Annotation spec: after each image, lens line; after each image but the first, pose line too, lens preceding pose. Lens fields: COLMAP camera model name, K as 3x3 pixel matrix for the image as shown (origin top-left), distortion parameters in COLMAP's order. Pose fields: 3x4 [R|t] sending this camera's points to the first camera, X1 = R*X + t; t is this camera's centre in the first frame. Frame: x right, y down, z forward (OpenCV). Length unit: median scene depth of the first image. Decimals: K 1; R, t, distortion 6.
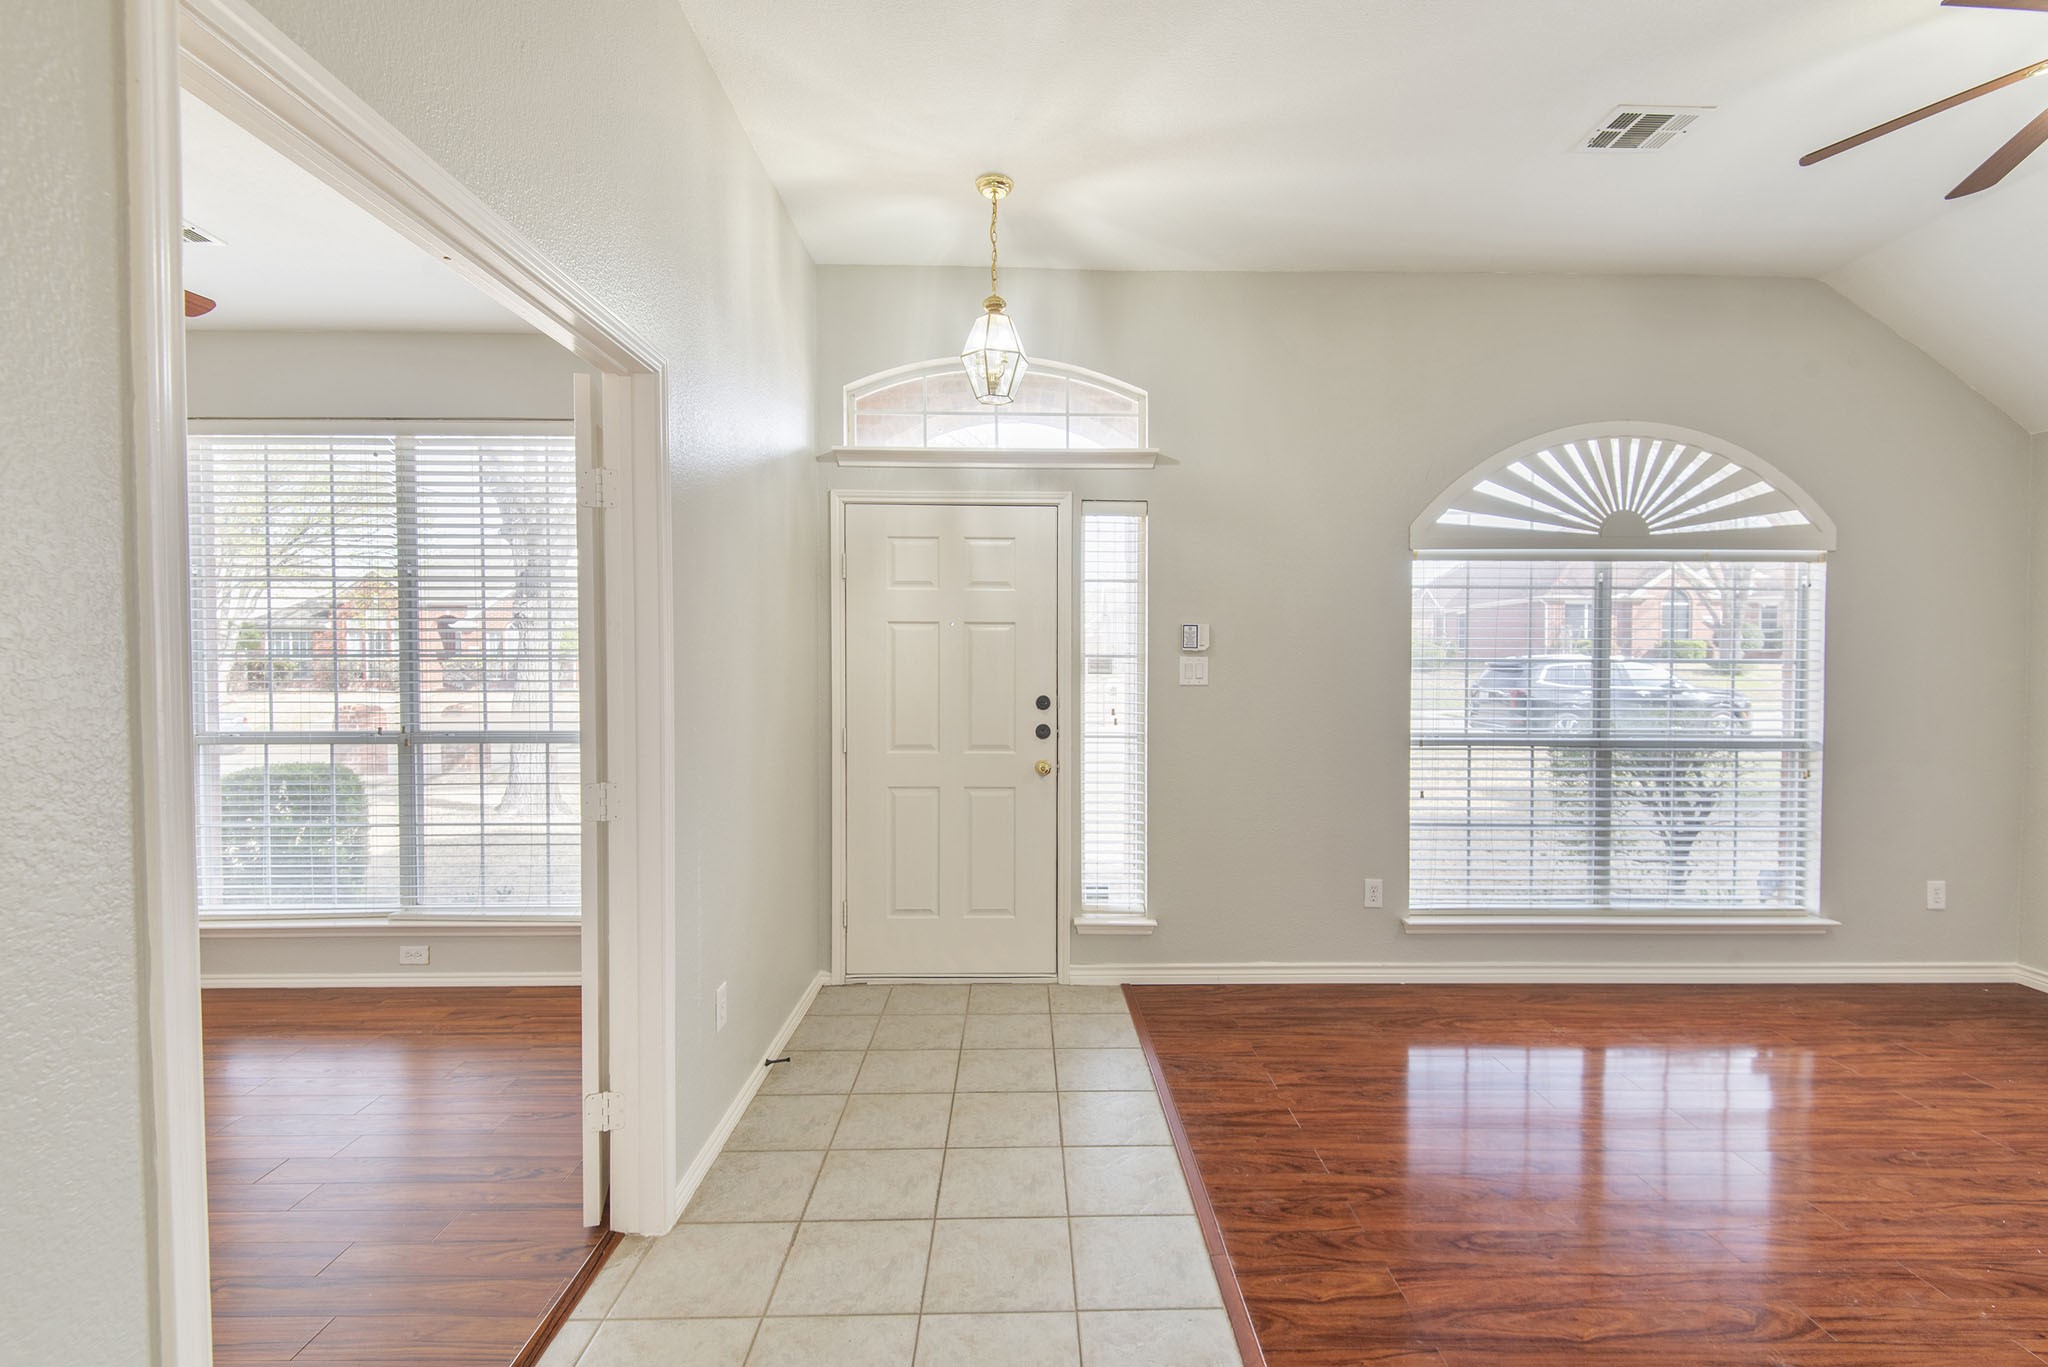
lens RADIAL K [[942.5, 0, 1008.4], [0, 942.5, 679.2], [0, 0, 1]] dist [0.001809, -0.005646]
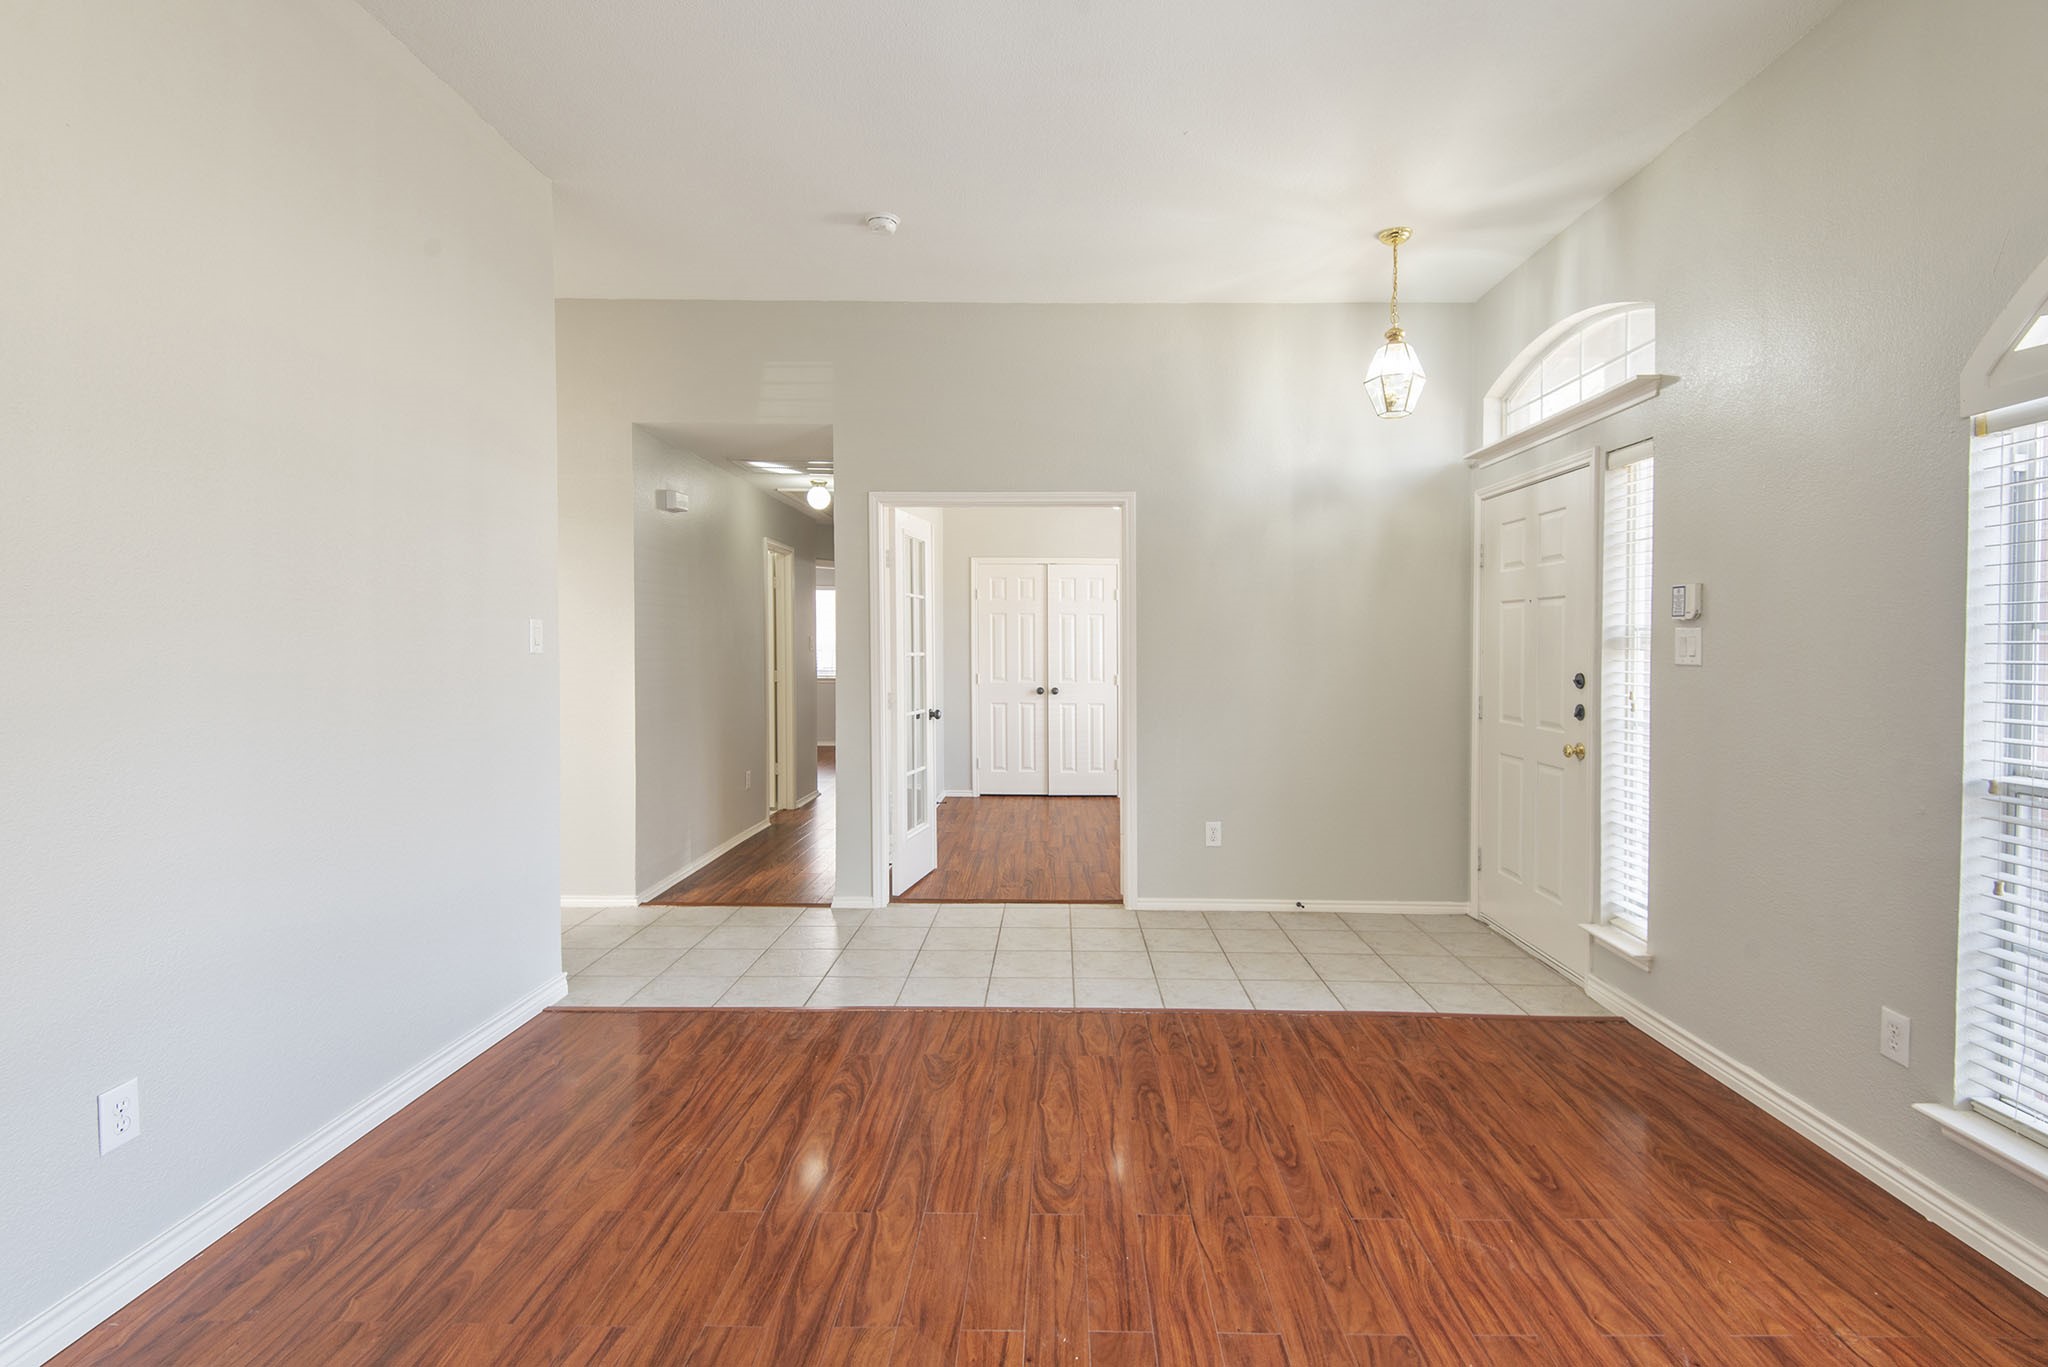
lens RADIAL K [[922.8, 0, 1029.0], [0, 922.8, 675.7], [0, 0, 1]] dist [0.000450, -0.000960]
pose [[-0.046482, 0.028807, -0.998504, 0.995232], [-0.027754, 0.999161, 0.030118, 0.007684], [0.998533, 0.029112, -0.045644, 0.514133]]
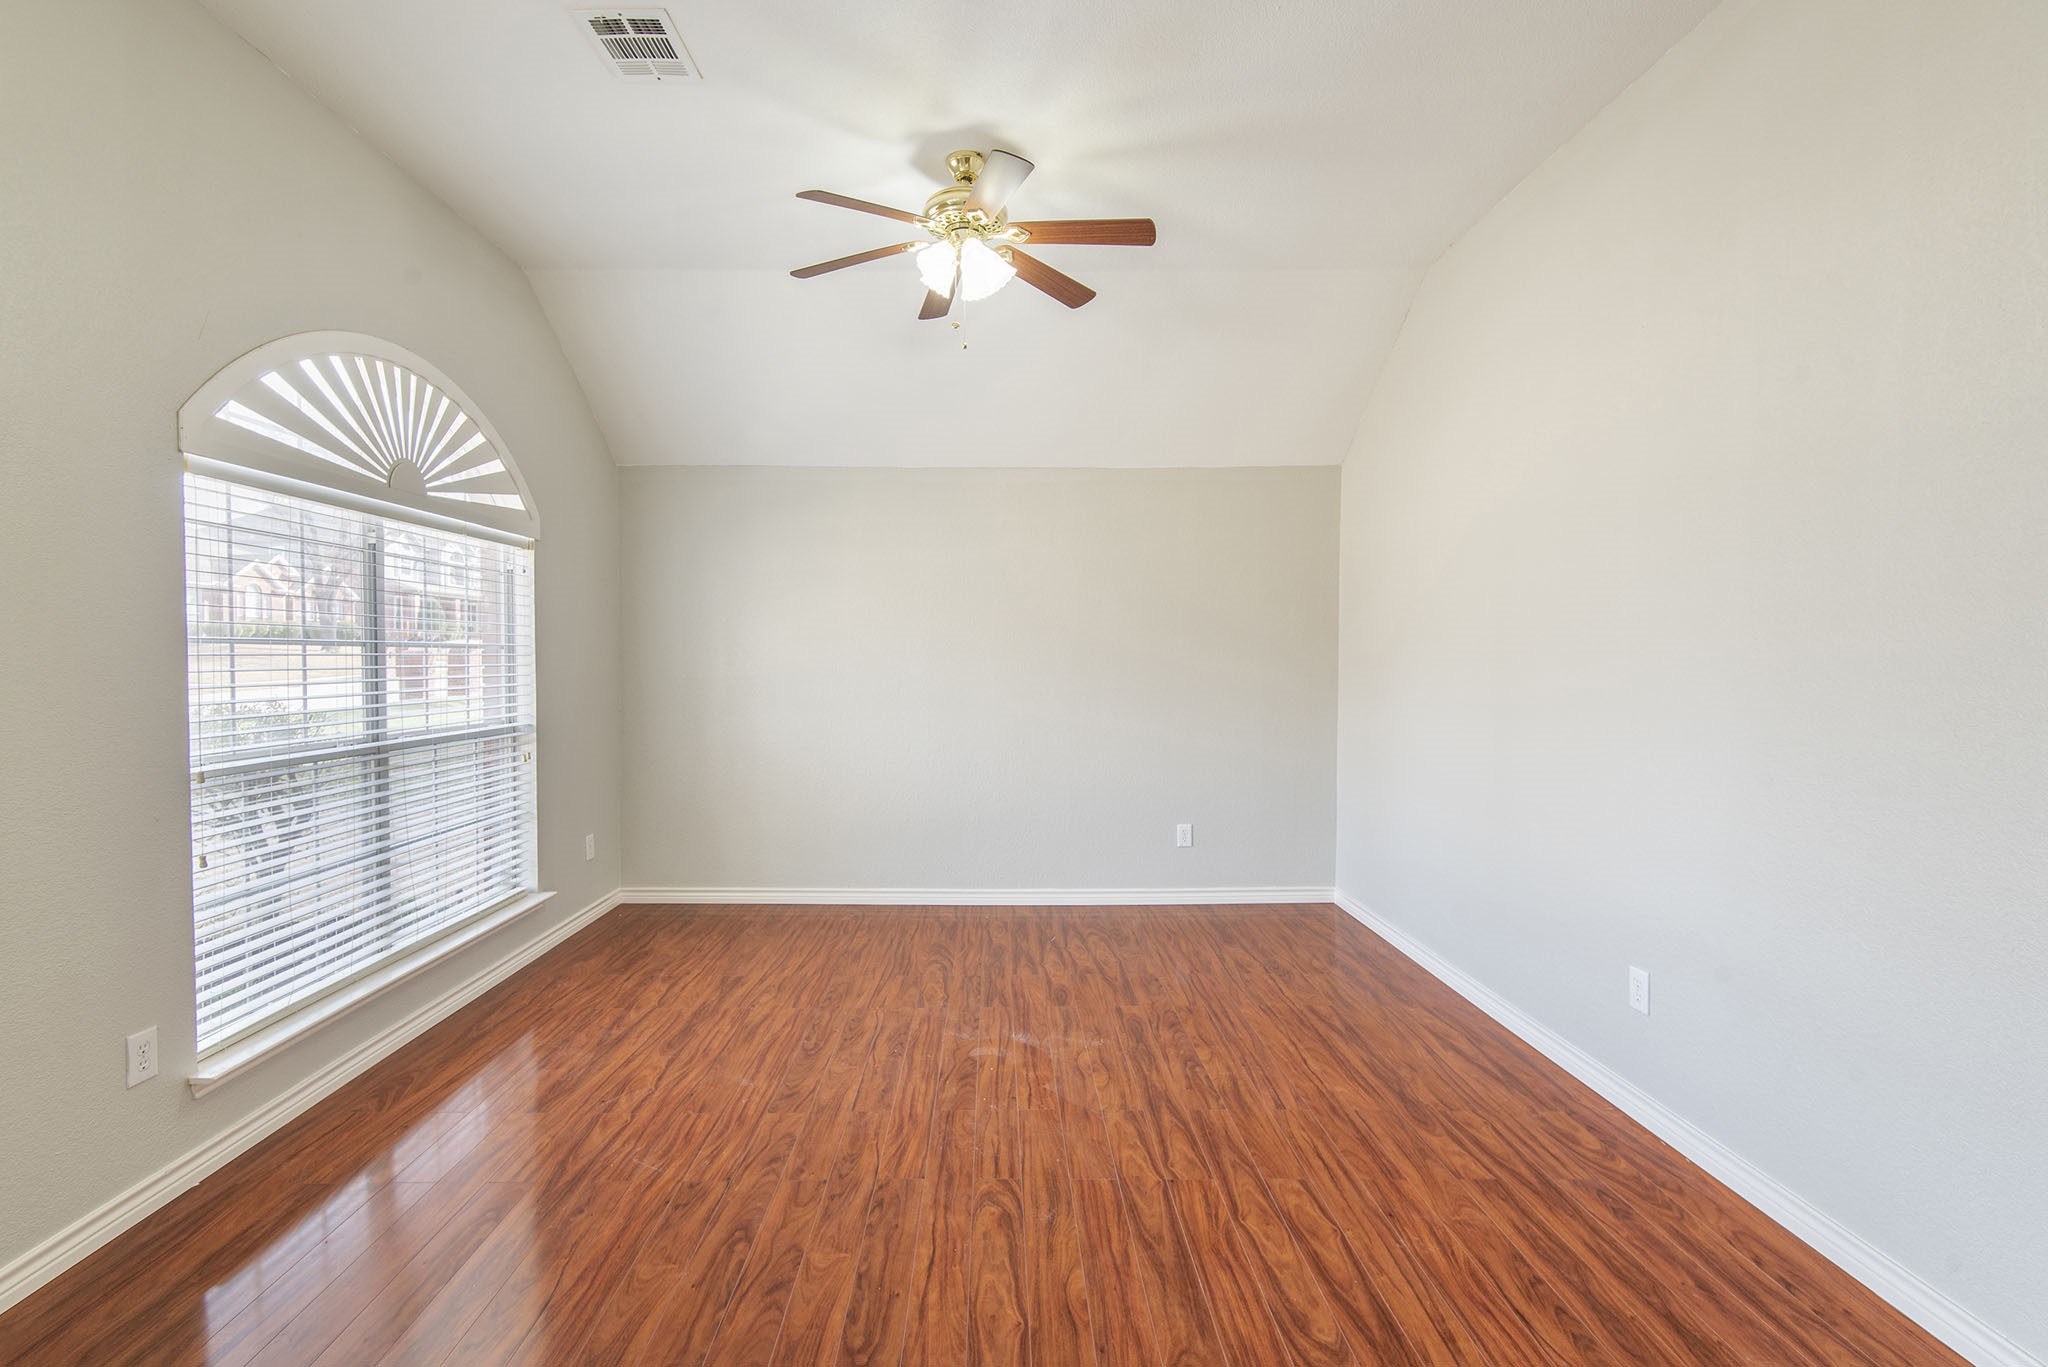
lens RADIAL K [[922.8, 0, 1029.0], [0, 922.8, 675.7], [0, 0, 1]] dist [0.000450, -0.000960]
pose [[-0.024441, -0.024798, 0.999394, -0.171664], [0.018761, 0.999505, 0.025260, -0.001562], [-0.999525, 0.019367, -0.023963, 0.502230]]
